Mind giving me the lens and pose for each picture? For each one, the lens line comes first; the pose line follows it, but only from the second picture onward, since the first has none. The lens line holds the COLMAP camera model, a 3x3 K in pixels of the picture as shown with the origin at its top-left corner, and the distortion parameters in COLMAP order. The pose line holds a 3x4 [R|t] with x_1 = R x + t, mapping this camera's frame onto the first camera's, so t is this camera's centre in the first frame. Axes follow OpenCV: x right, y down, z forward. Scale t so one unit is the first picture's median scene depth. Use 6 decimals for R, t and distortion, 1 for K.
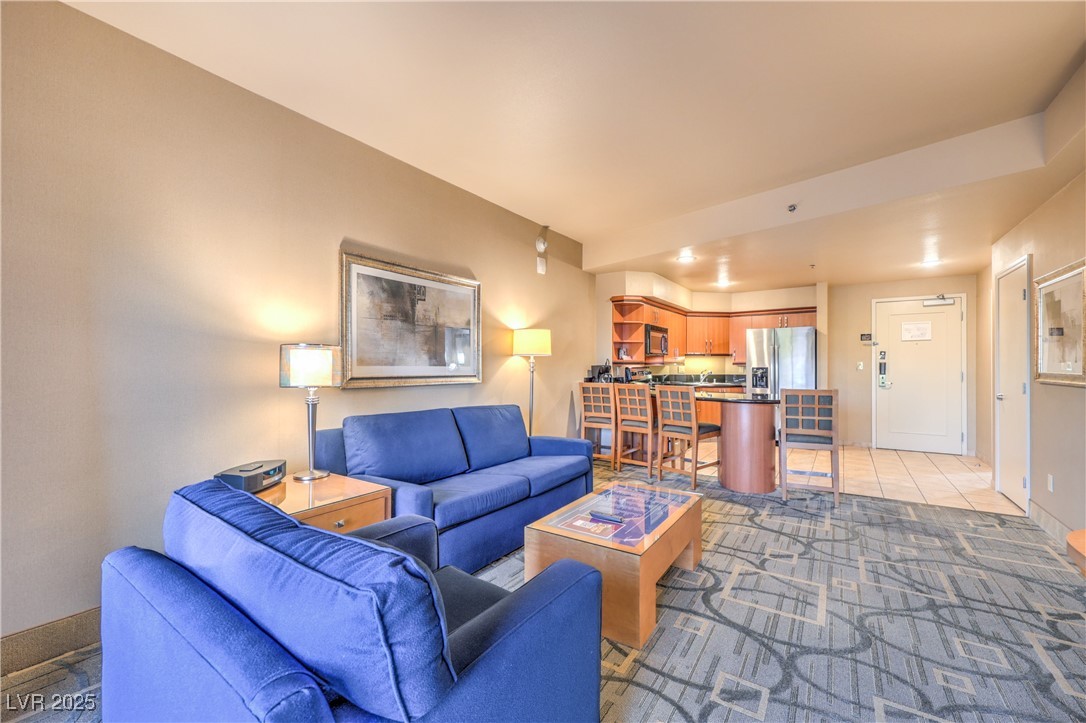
lens RADIAL K [[439.0, 0, 547.3], [0, 439.0, 361.4], [0, 0, 1]] dist [-0.006871, -0.000399]
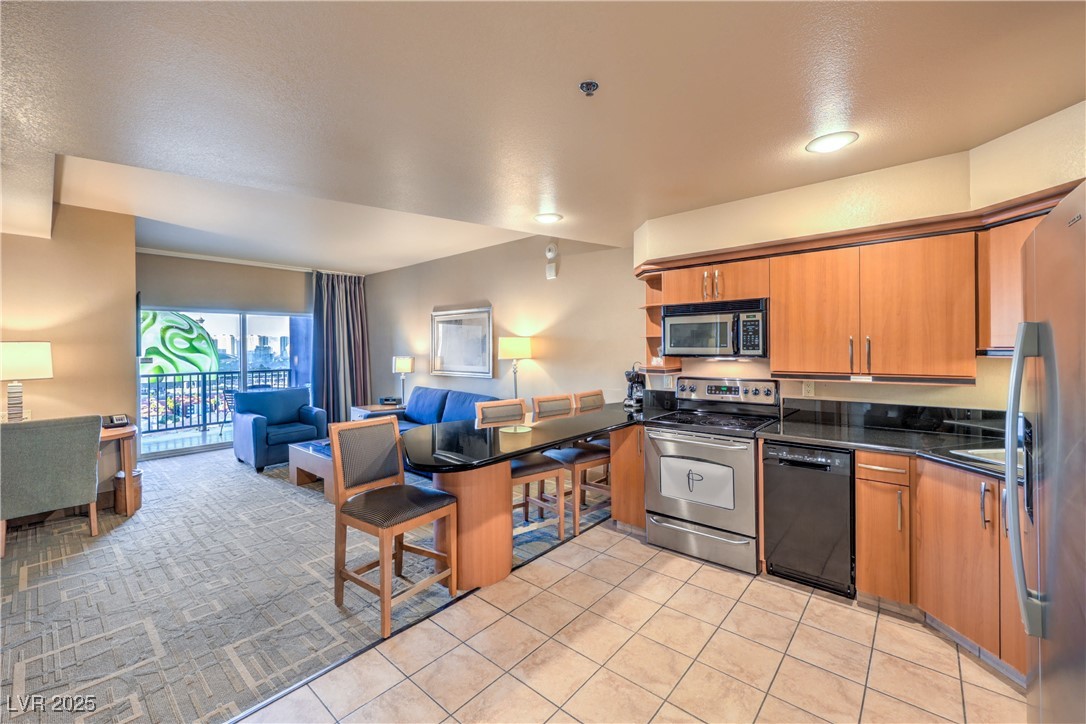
lens RADIAL K [[439.0, 0, 548.5], [0, 439.0, 350.6], [0, 0, 1]] dist [-0.006871, -0.000399]
pose [[-0.117505, 0.007267, -0.993046, 0.992048], [0.017748, 0.999829, 0.005216, -0.035776], [0.992914, -0.017012, -0.117614, 1.087632]]
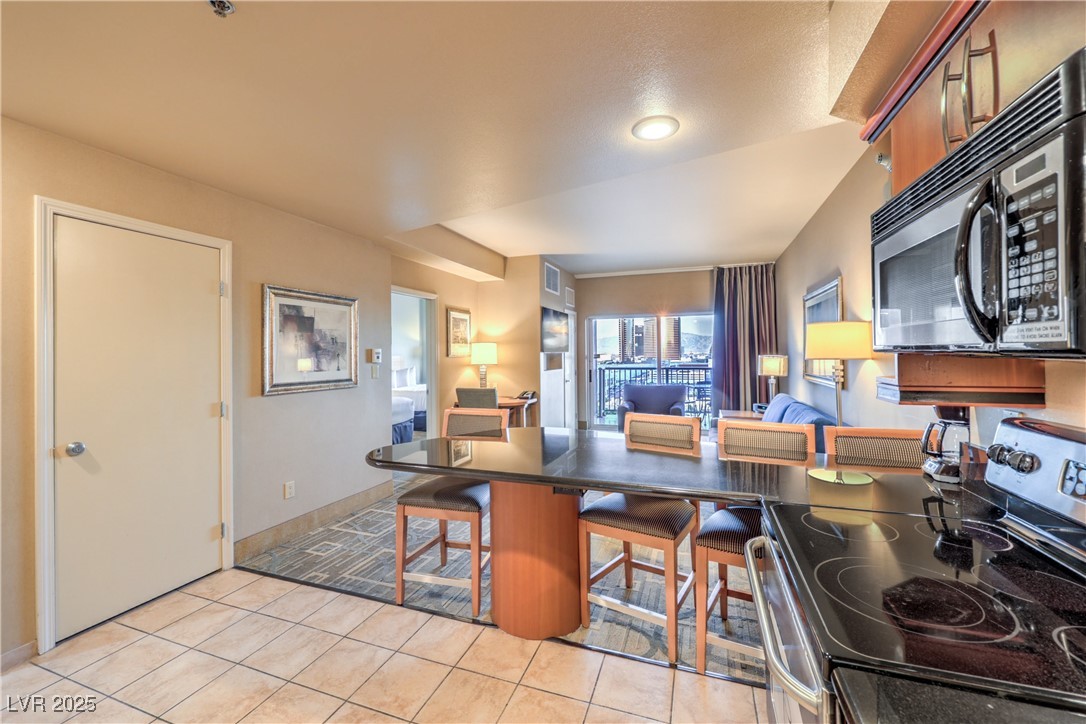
lens RADIAL K [[439.0, 0, 543.0], [0, 439.0, 351.5], [0, 0, 1]] dist [-0.006871, -0.000399]
pose [[-0.969285, 0.004911, -0.245891, 0.530483], [0.008721, 0.999858, -0.014408, -0.017965], [0.245785, -0.016110, -0.969190, 1.387538]]
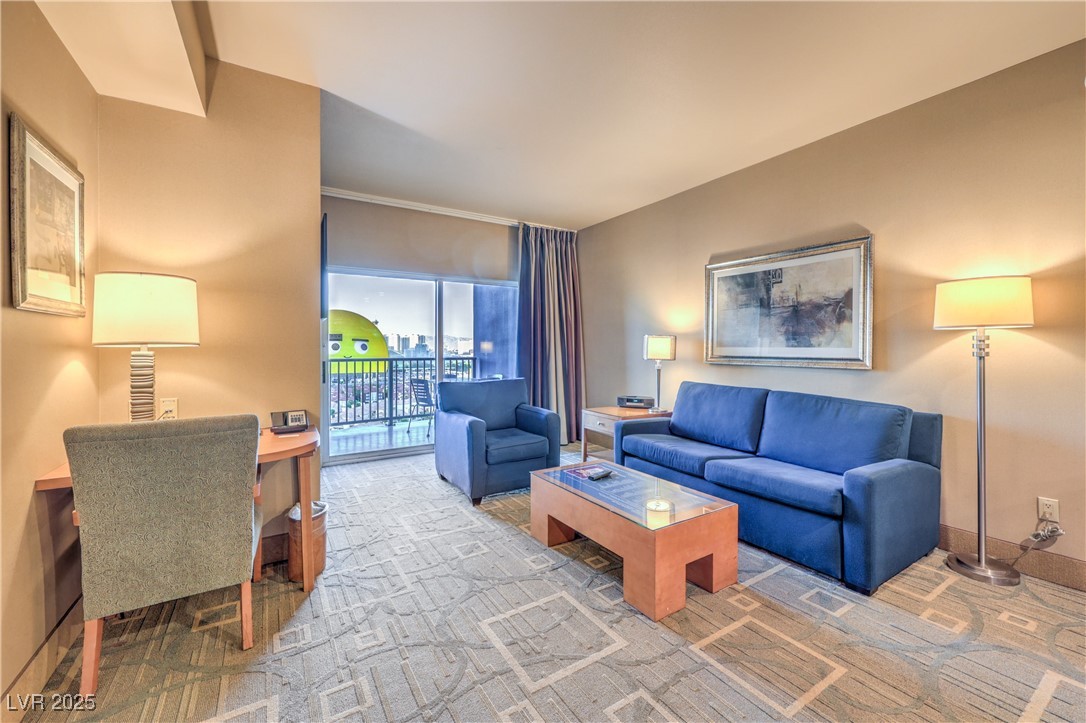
lens RADIAL K [[439.0, 0, 545.4], [0, 439.0, 350.3], [0, 0, 1]] dist [-0.006871, -0.000399]
pose [[-0.407427, 0.005650, -0.913220, 0.609570], [0.009420, 0.999954, 0.001984, 0.007497], [0.913189, -0.007794, -0.407462, 0.646004]]
